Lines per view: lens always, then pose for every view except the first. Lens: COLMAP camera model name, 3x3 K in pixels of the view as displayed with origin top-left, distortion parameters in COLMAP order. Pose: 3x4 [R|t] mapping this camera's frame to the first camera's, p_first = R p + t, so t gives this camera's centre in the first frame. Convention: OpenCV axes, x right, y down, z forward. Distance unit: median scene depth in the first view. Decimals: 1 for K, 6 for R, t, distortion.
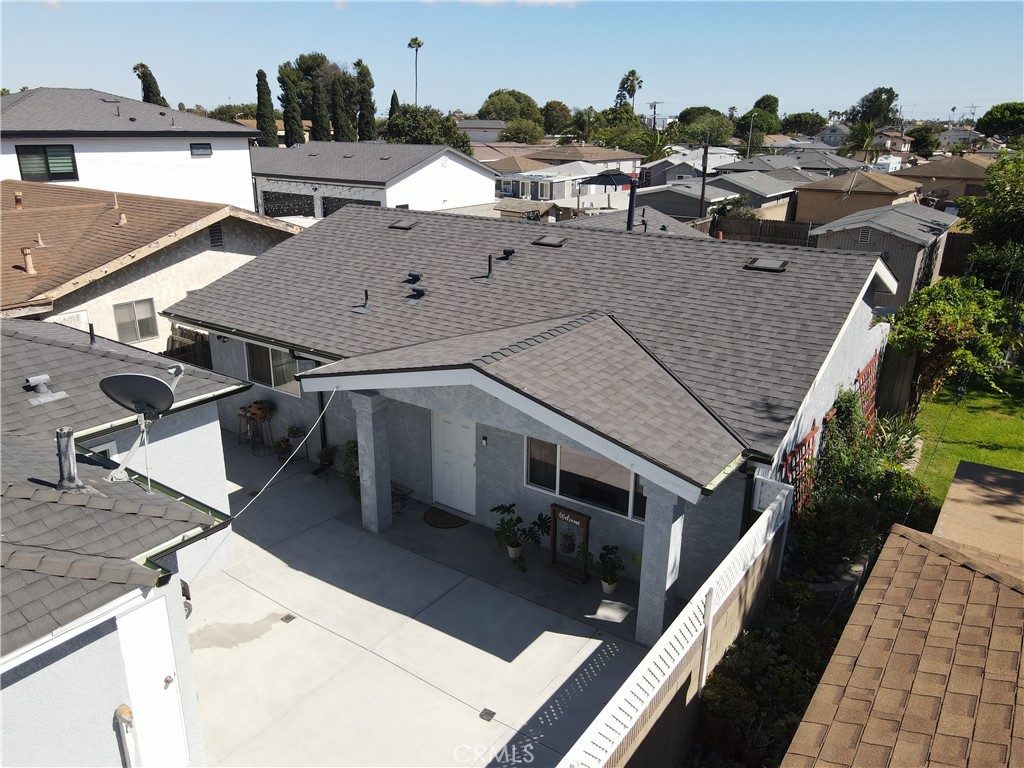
lens RADIAL K [[739.2, 0, 506.9], [0, 739.2, 382.0], [0, 0, 1]] dist [0.015727, 0.000232]
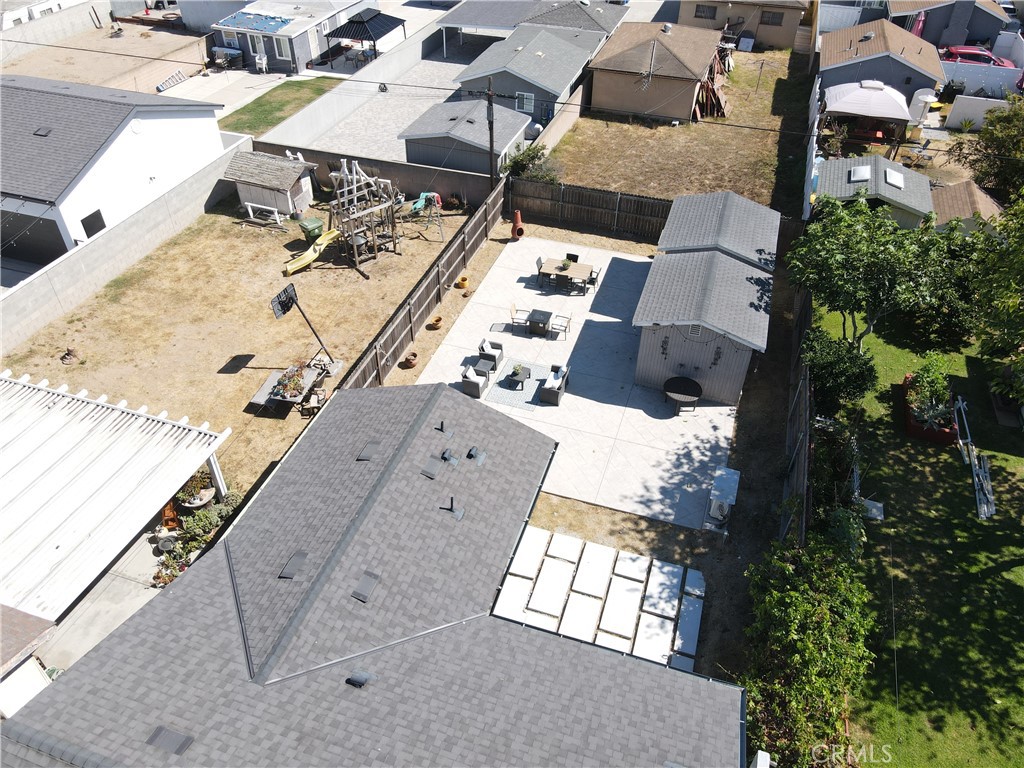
lens RADIAL K [[739.2, 0, 506.9], [0, 739.2, 382.0], [0, 0, 1]] dist [0.015727, 0.000232]
pose [[0.955107, -0.190352, 0.227016, 0.017709], [0.093625, 0.920935, 0.378303, -0.116517], [-0.281078, -0.340066, 0.897413, 0.067114]]
